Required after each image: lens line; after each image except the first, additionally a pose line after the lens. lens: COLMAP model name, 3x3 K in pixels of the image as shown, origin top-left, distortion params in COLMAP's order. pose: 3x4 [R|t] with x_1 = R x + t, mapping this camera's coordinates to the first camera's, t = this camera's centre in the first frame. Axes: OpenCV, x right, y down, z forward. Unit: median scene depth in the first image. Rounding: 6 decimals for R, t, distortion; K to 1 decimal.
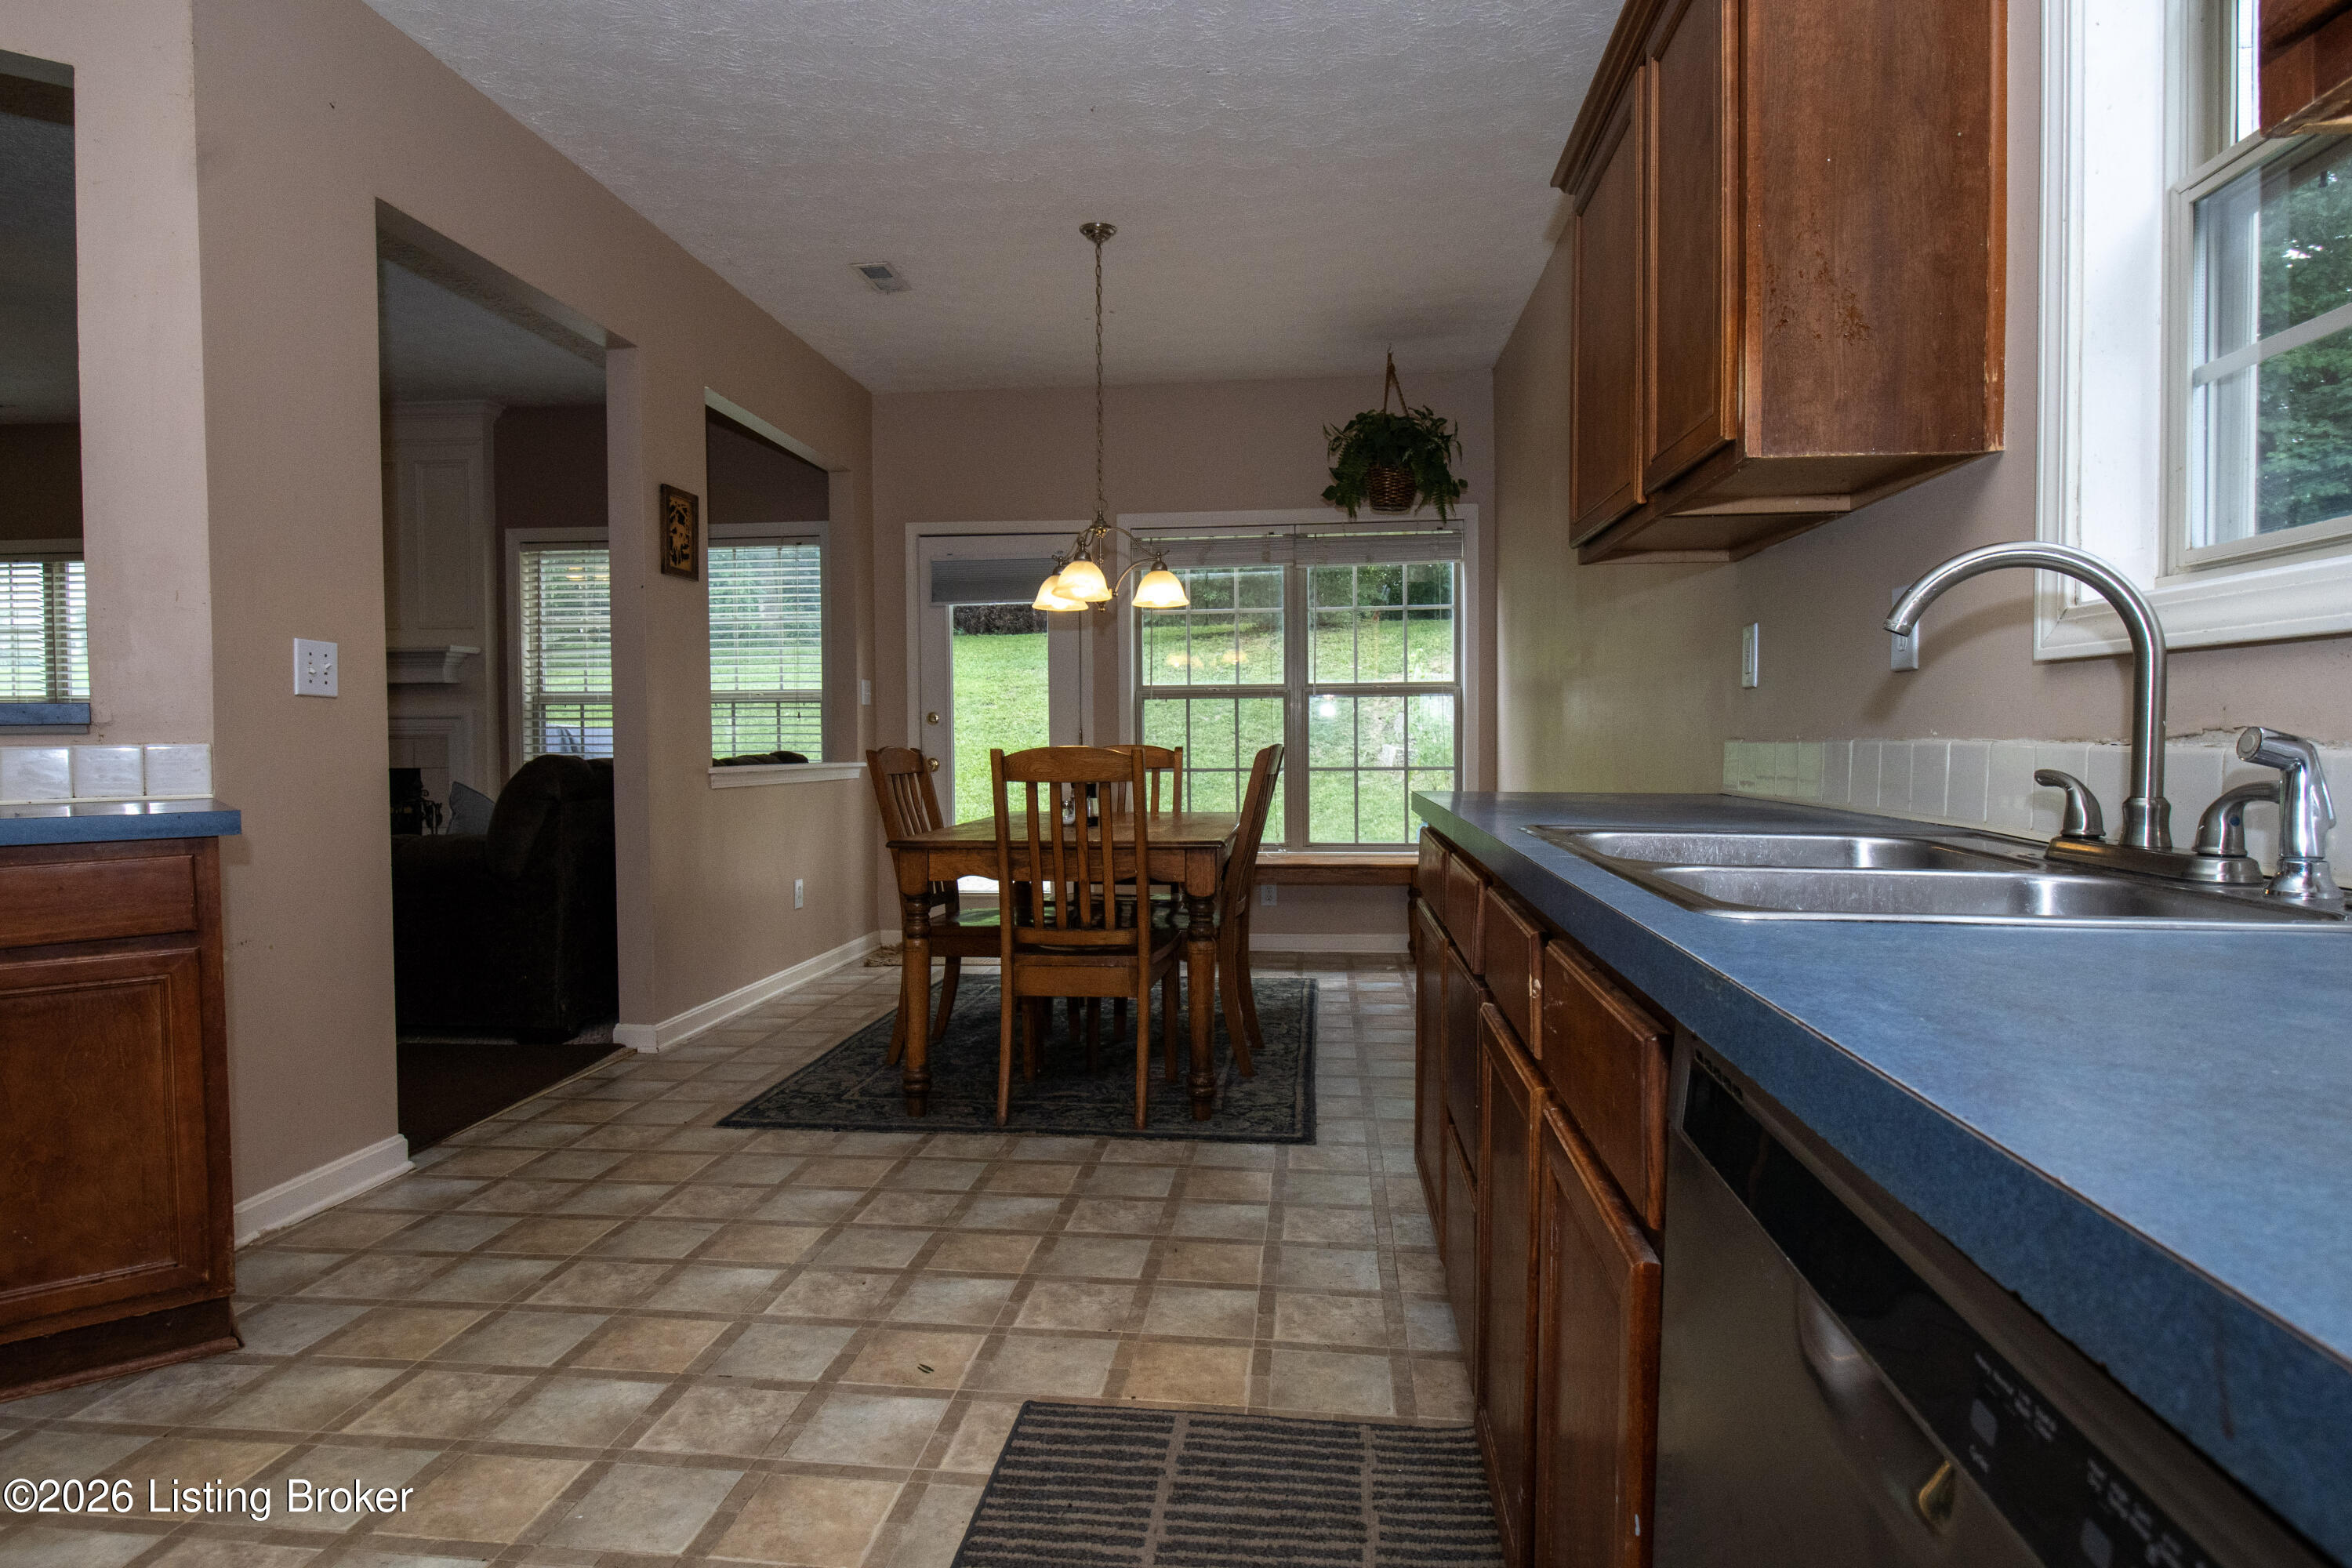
lens RADIAL K [[1335.1, 0, 1171.6], [0, 1335.1, 778.7], [0, 0, 1]] dist [0.001071, -0.004712]
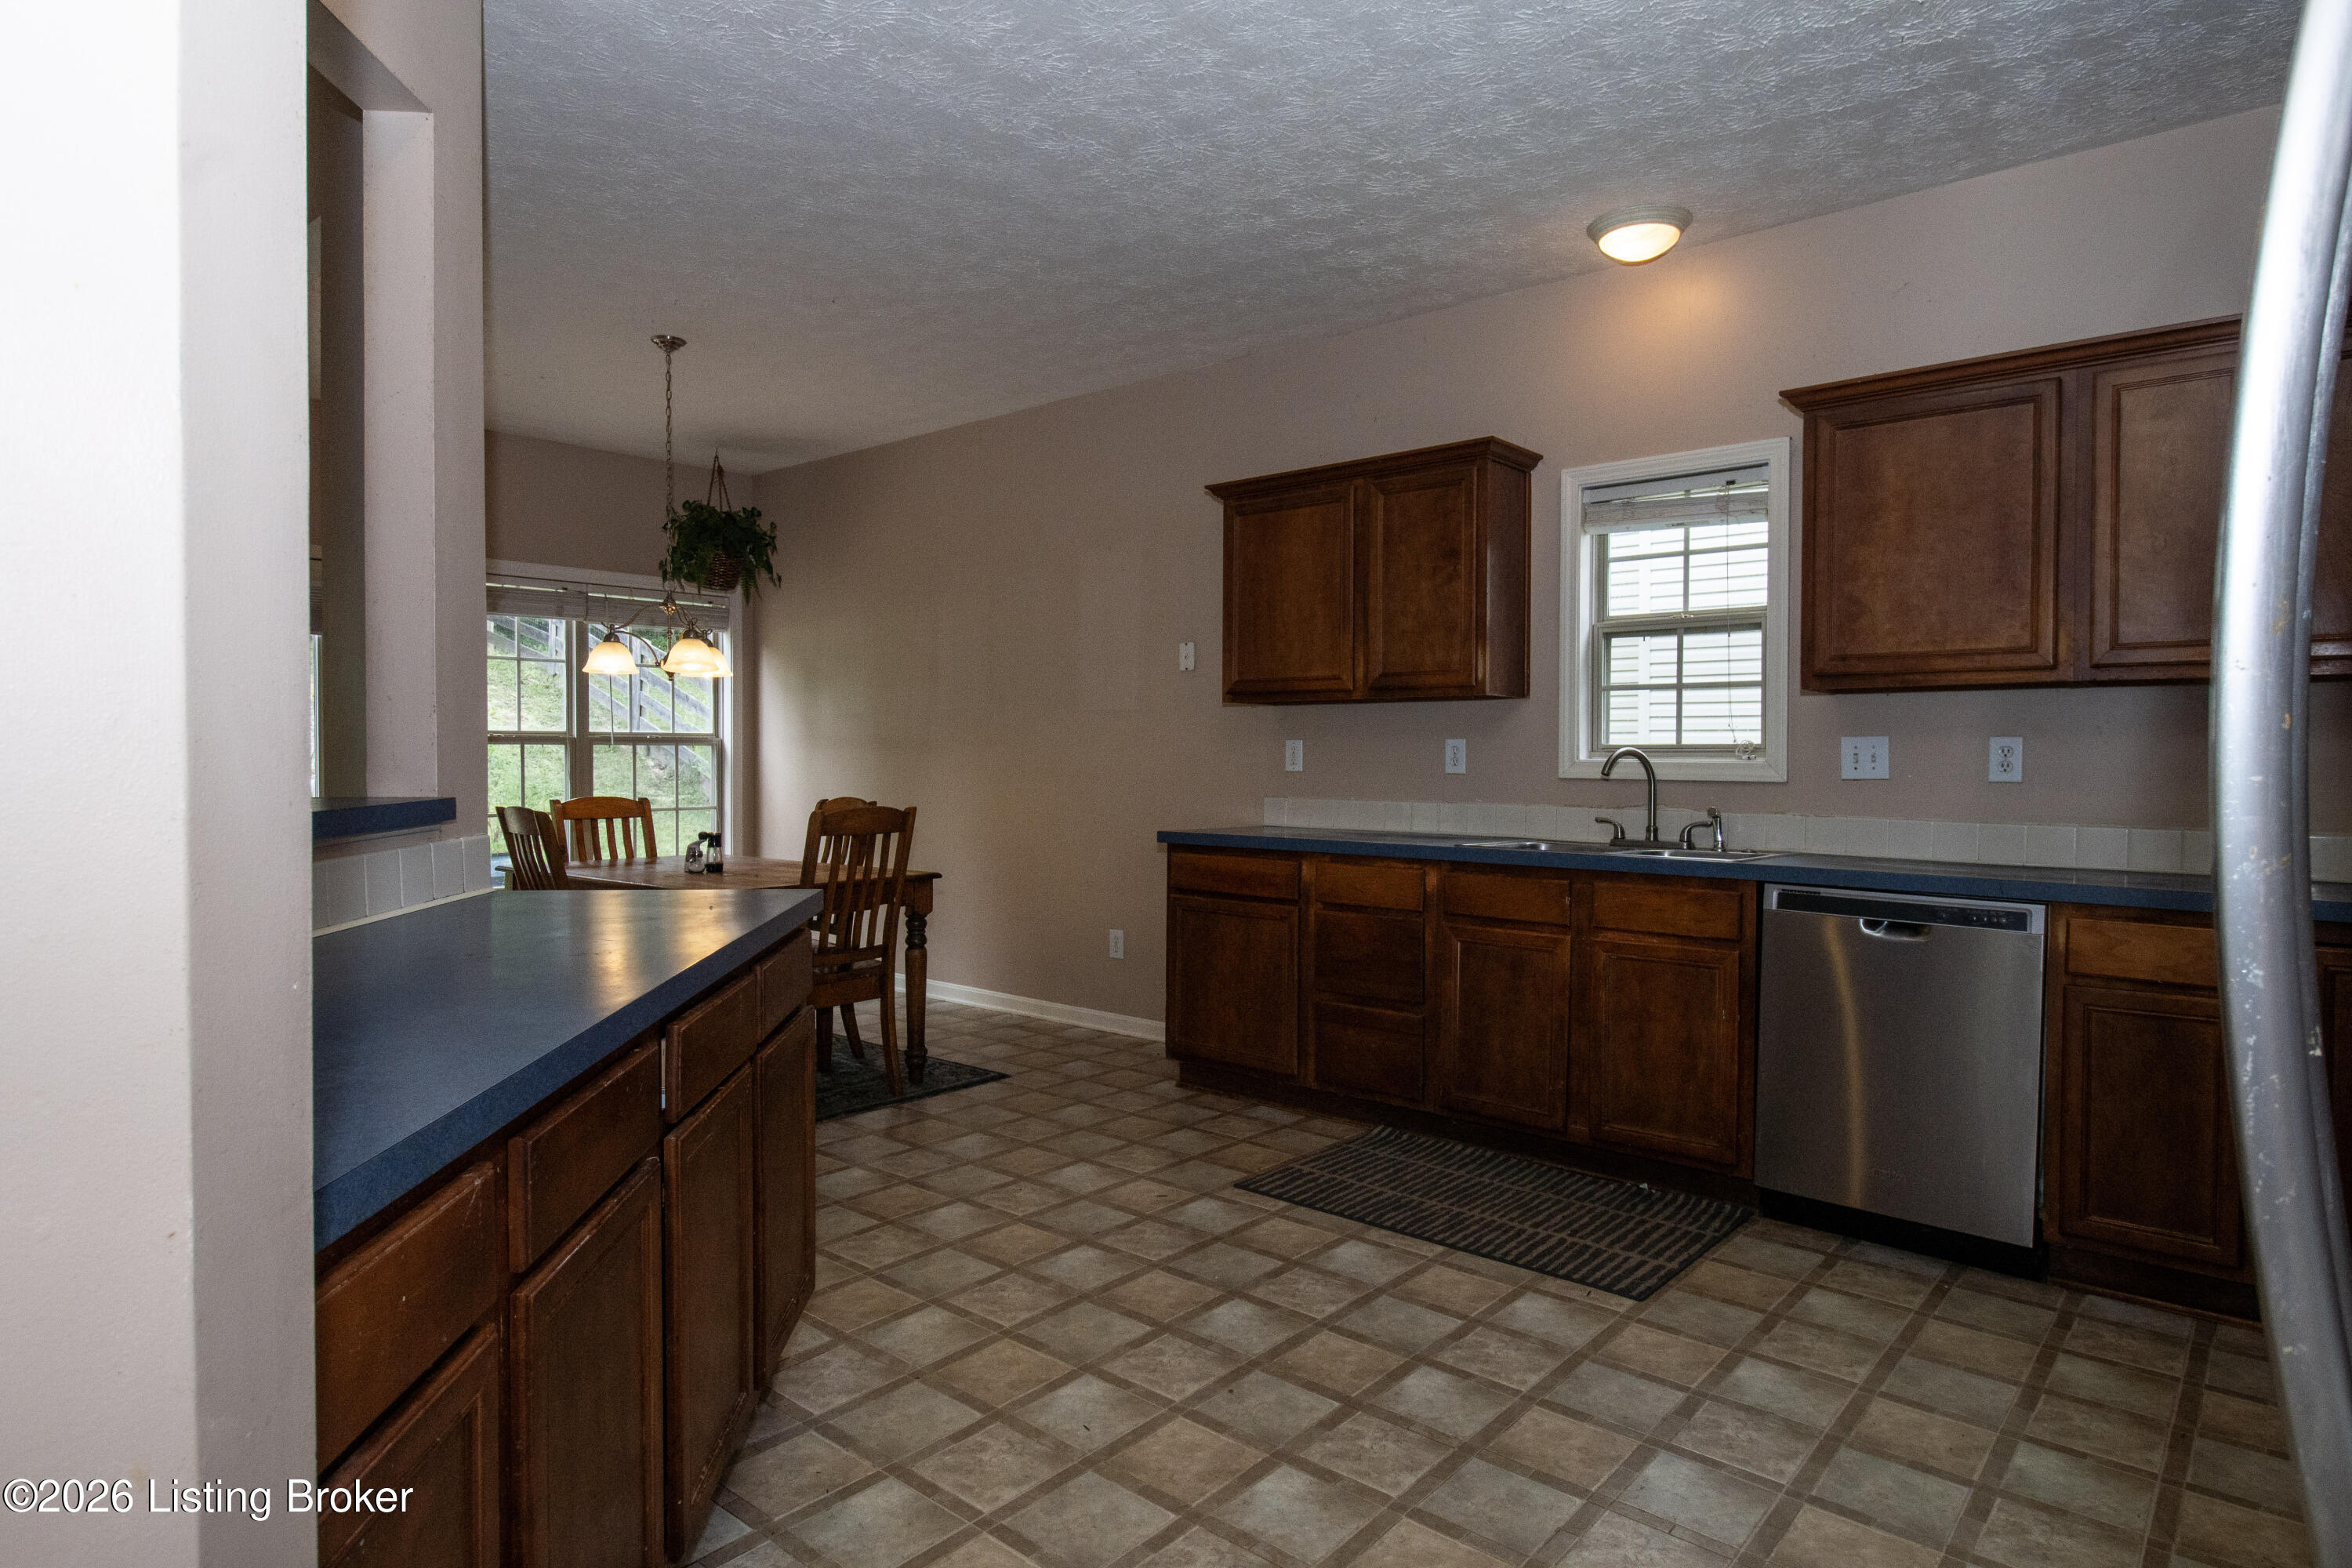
lens RADIAL K [[1335.1, 0, 1171.6], [0, 1335.1, 778.7], [0, 0, 1]] dist [0.001071, -0.004712]
pose [[0.537167, 0.002821, 0.843471, -1.107041], [0.014538, 0.999815, -0.012602, -0.028936], [-0.843351, 0.019032, 0.537026, 0.083909]]
